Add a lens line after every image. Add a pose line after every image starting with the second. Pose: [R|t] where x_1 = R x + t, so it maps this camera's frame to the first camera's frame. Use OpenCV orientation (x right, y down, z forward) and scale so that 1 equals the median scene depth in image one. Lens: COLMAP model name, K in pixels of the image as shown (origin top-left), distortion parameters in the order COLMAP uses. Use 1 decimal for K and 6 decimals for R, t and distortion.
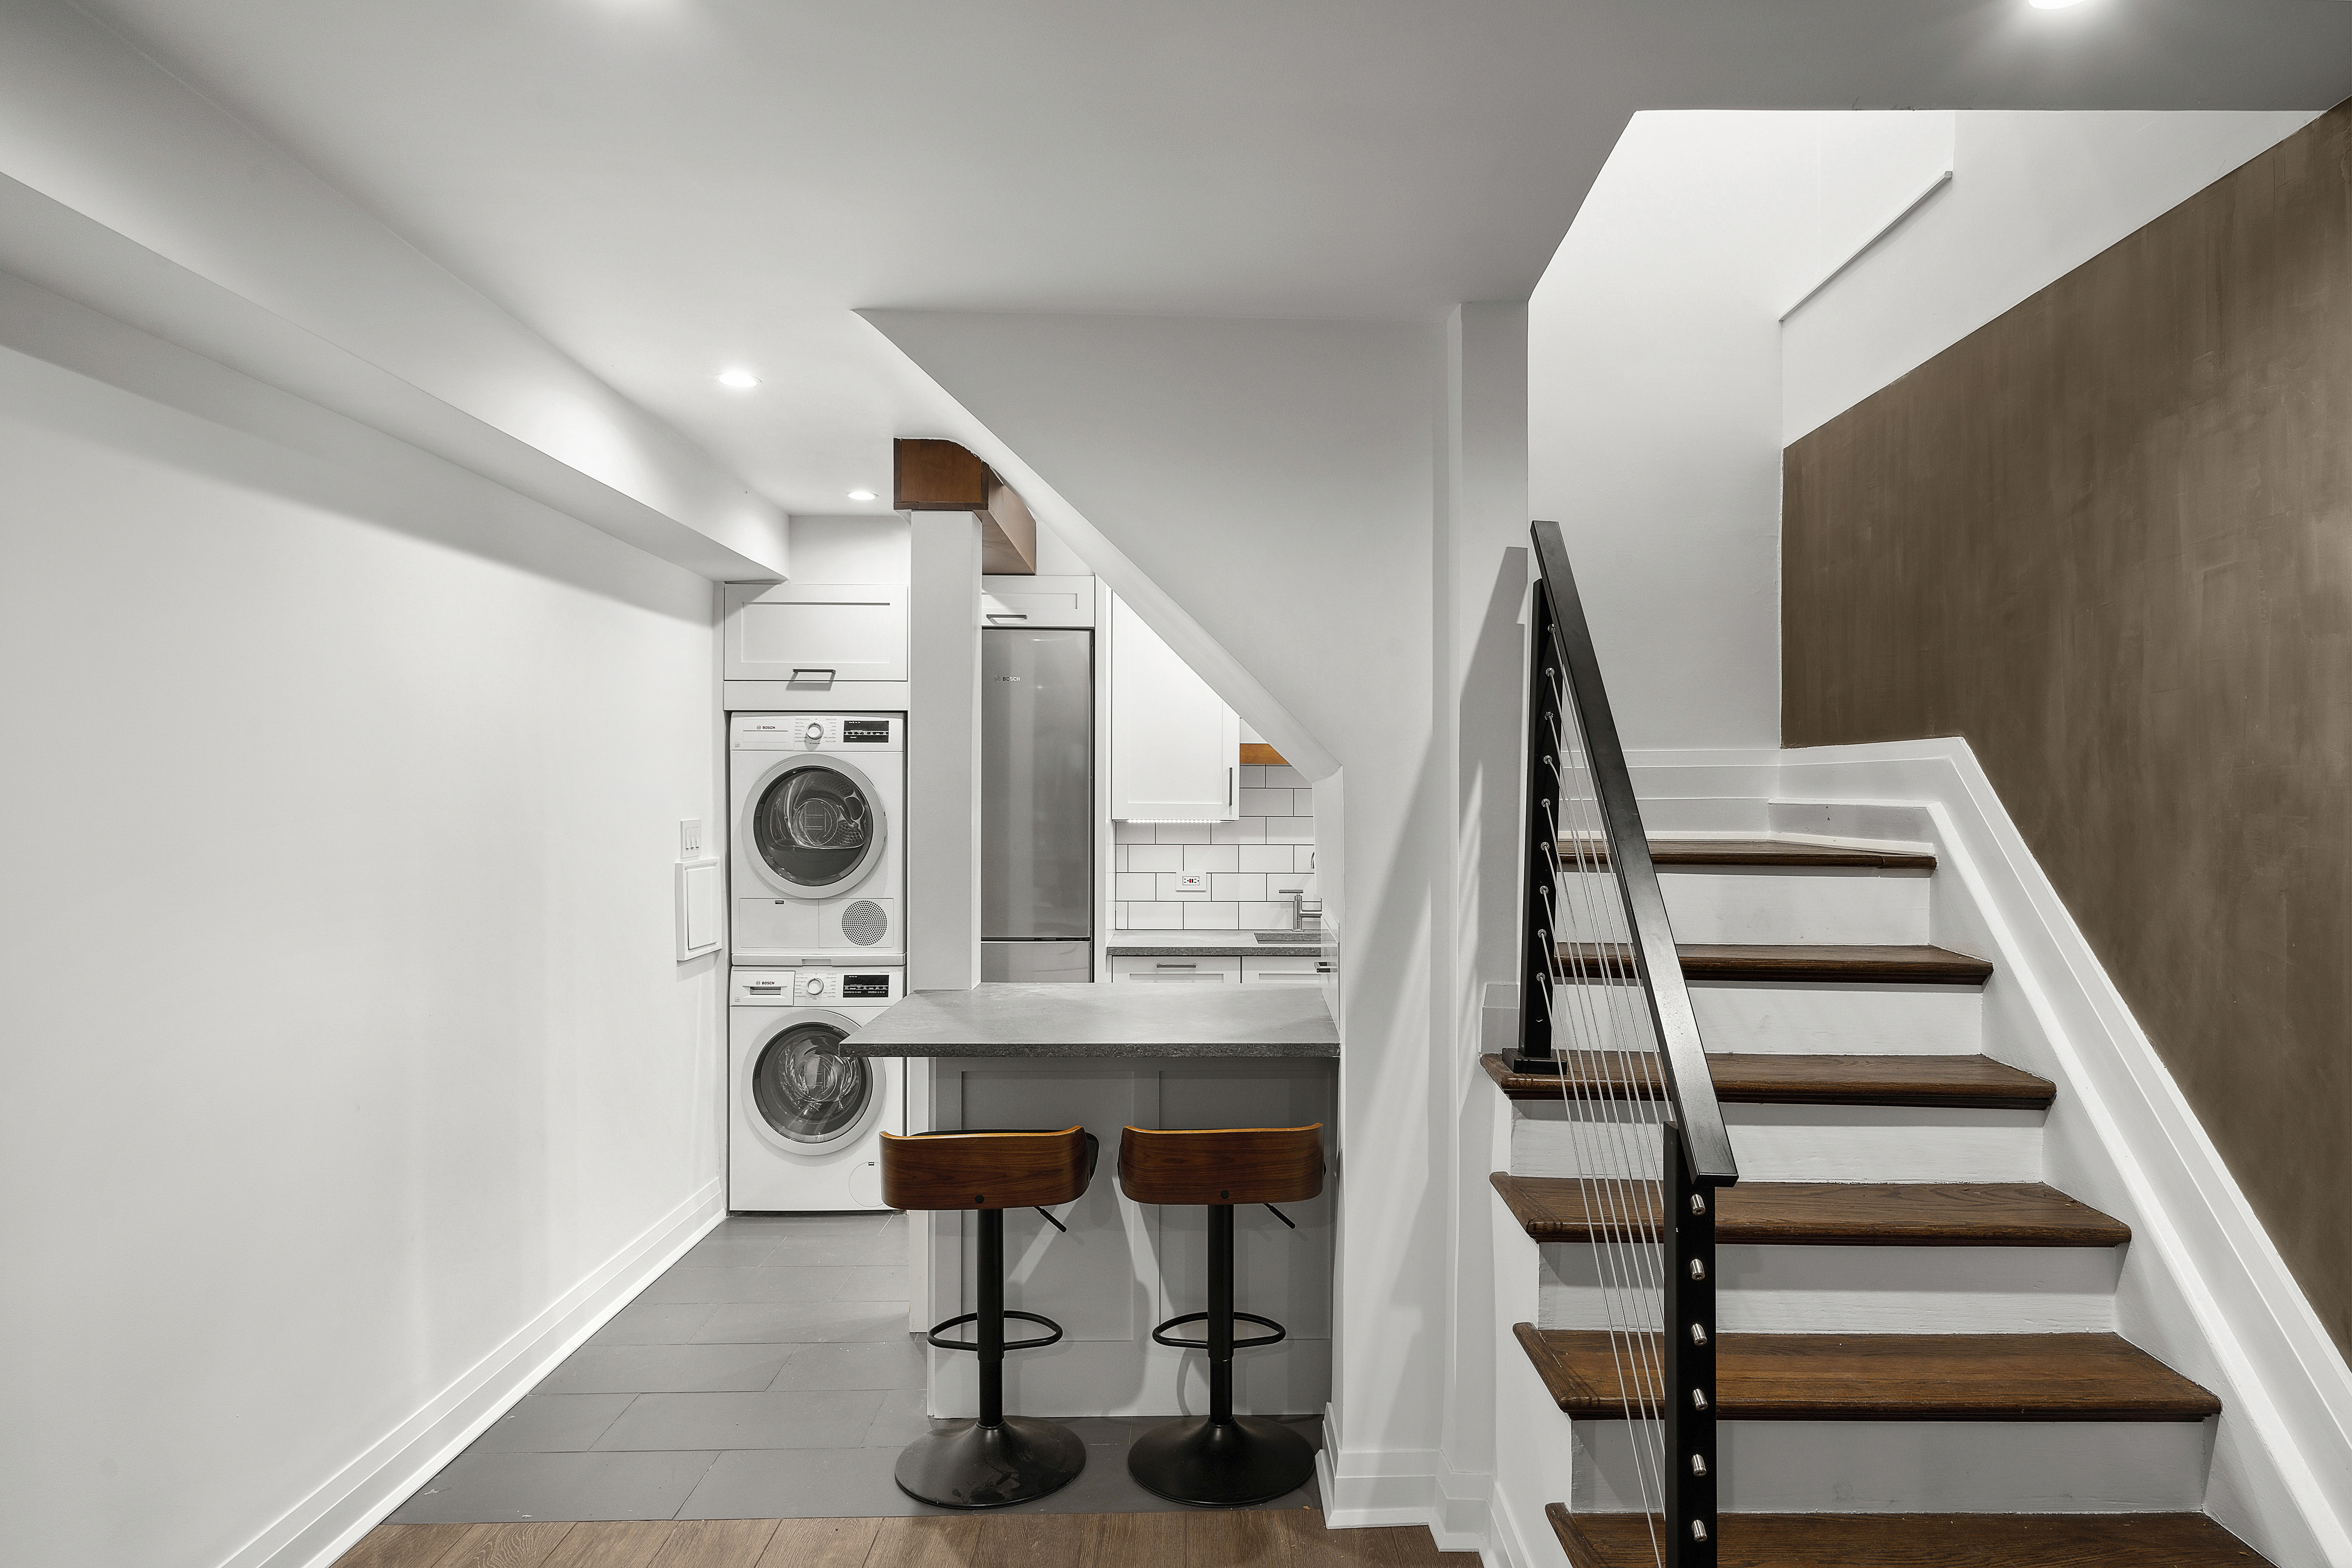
lens RADIAL K [[1366.8, 0, 1174.4], [0, 1366.8, 787.3], [0, 0, 1]] dist [-0.005668, -0.000217]
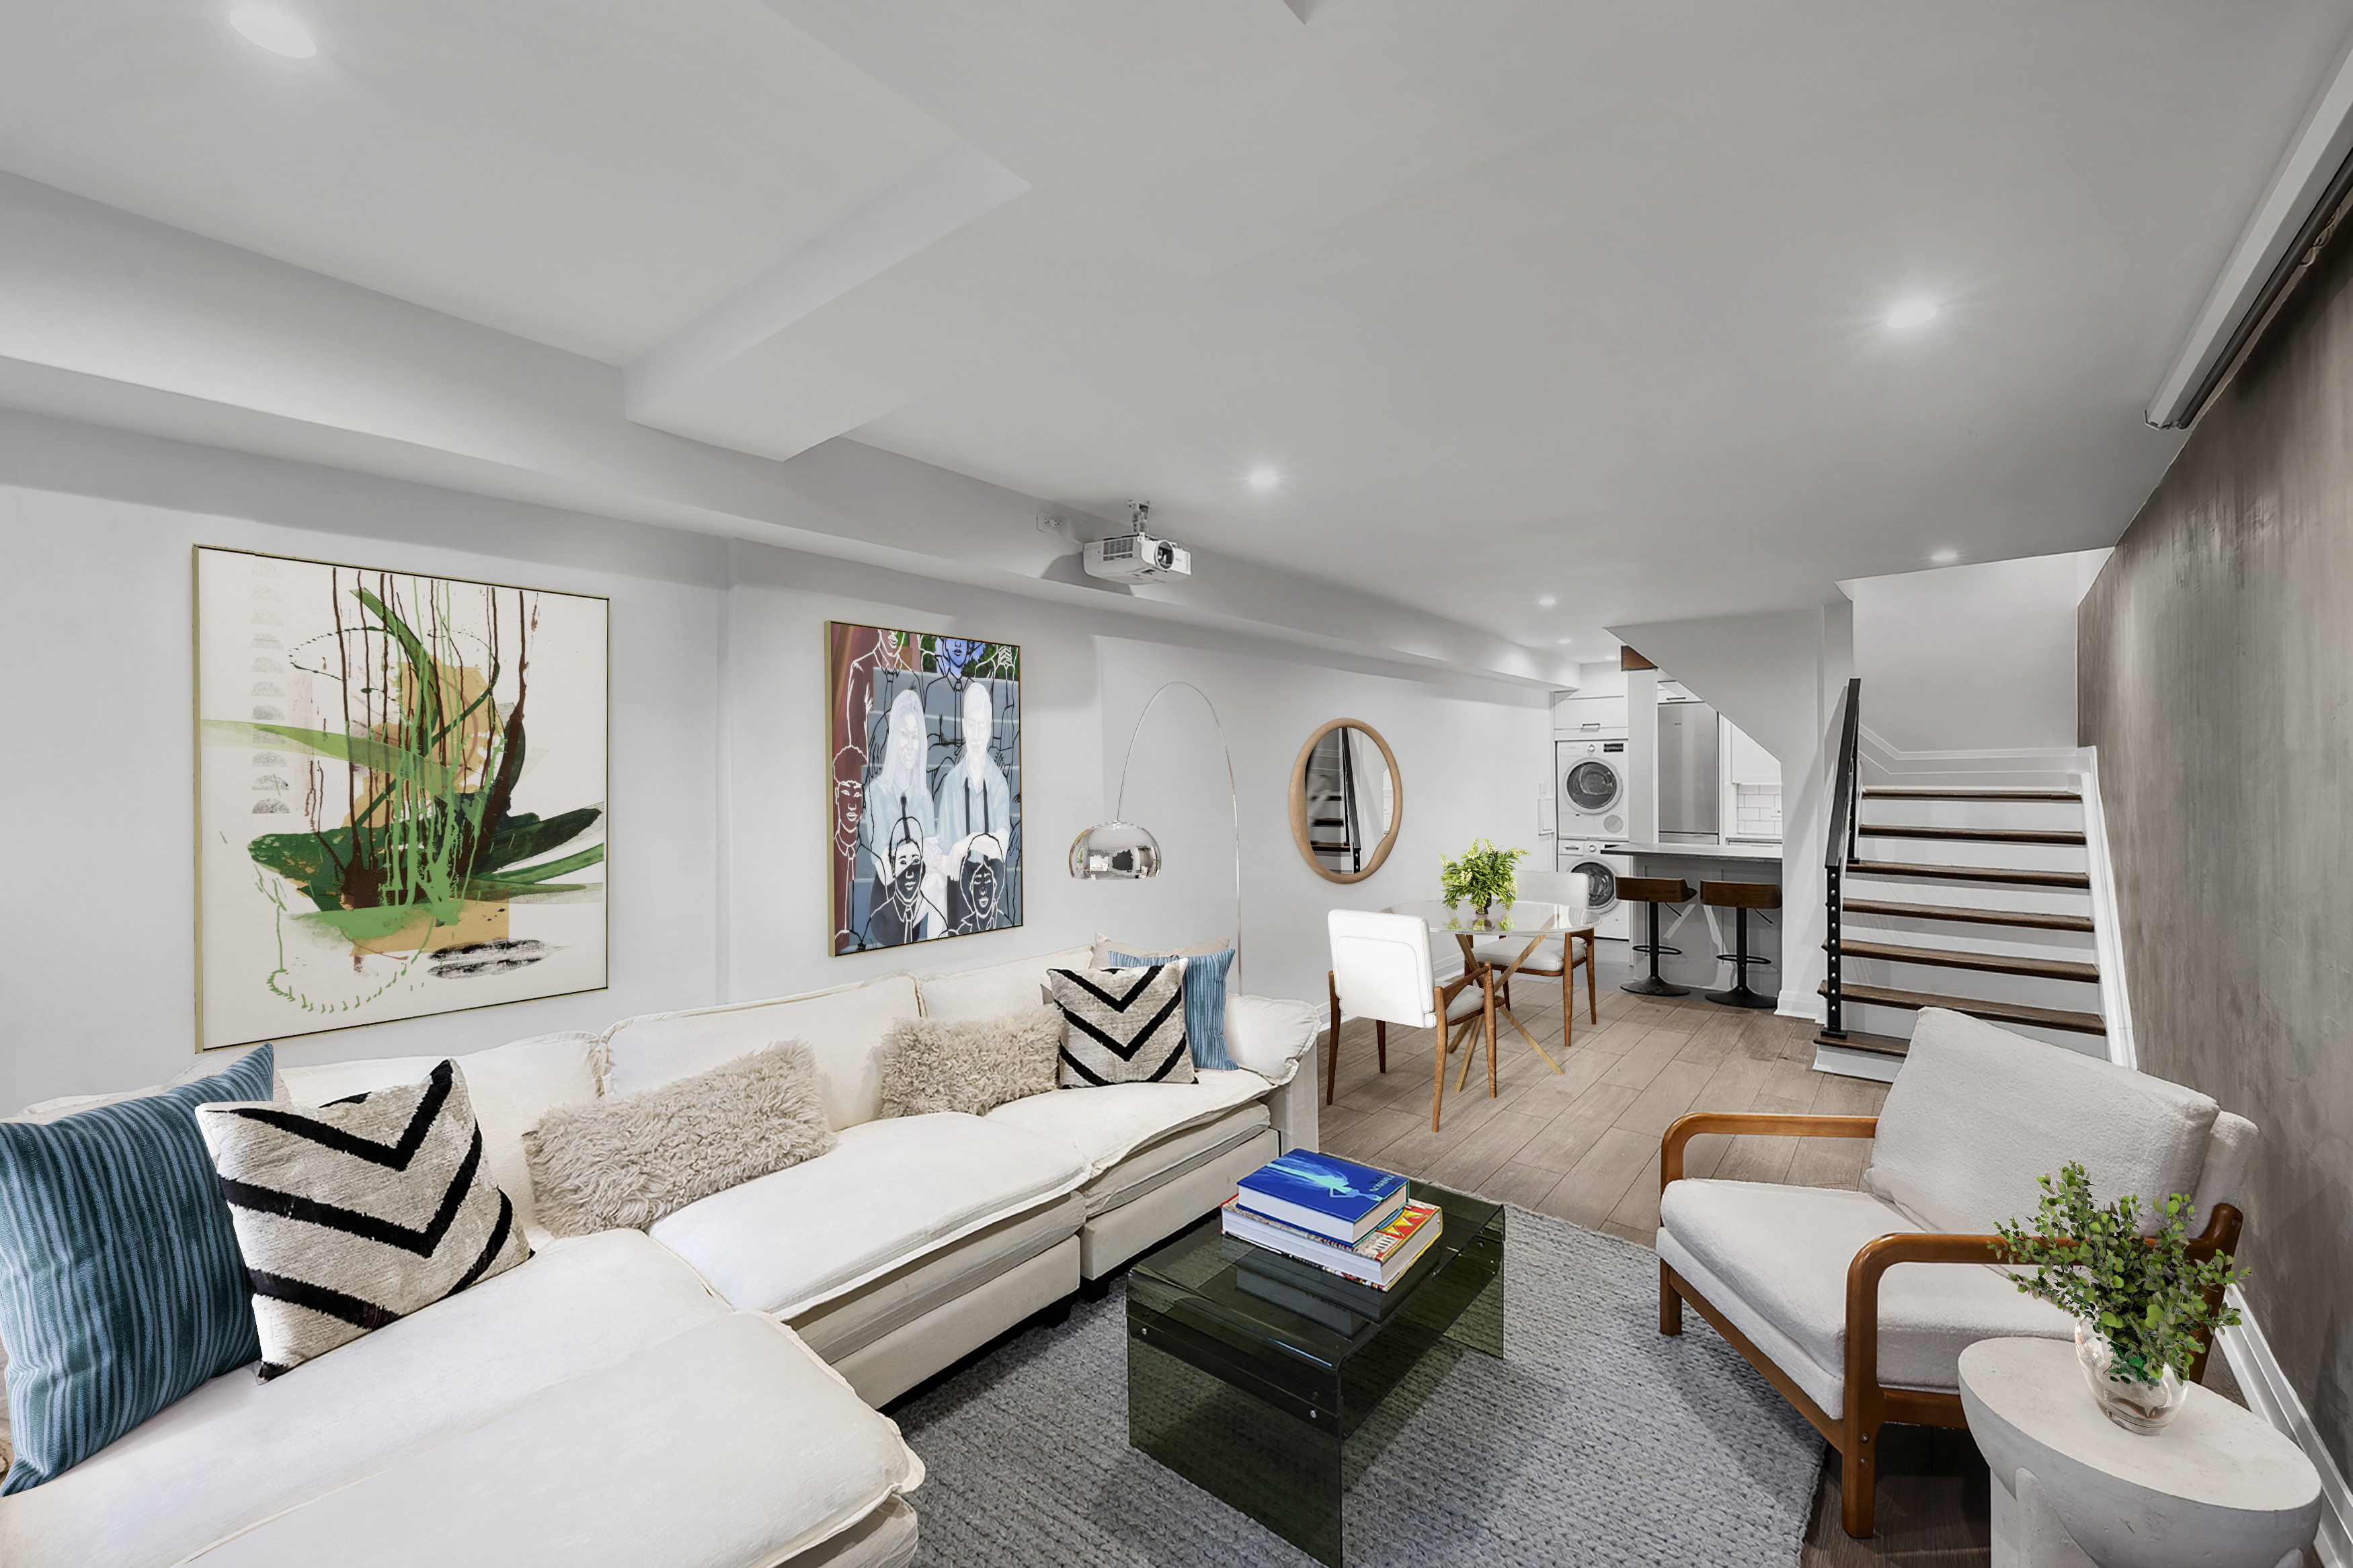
lens RADIAL K [[956.5, 0, 1161.6], [0, 956.5, 790.9], [0, 0, 1]] dist [0.001441, -0.000124]
pose [[0.774110, -0.004678, -0.633034, 0.301460], [0.003761, 0.999989, -0.002791, 0.049396], [0.633040, -0.000221, 0.774119, -1.092109]]
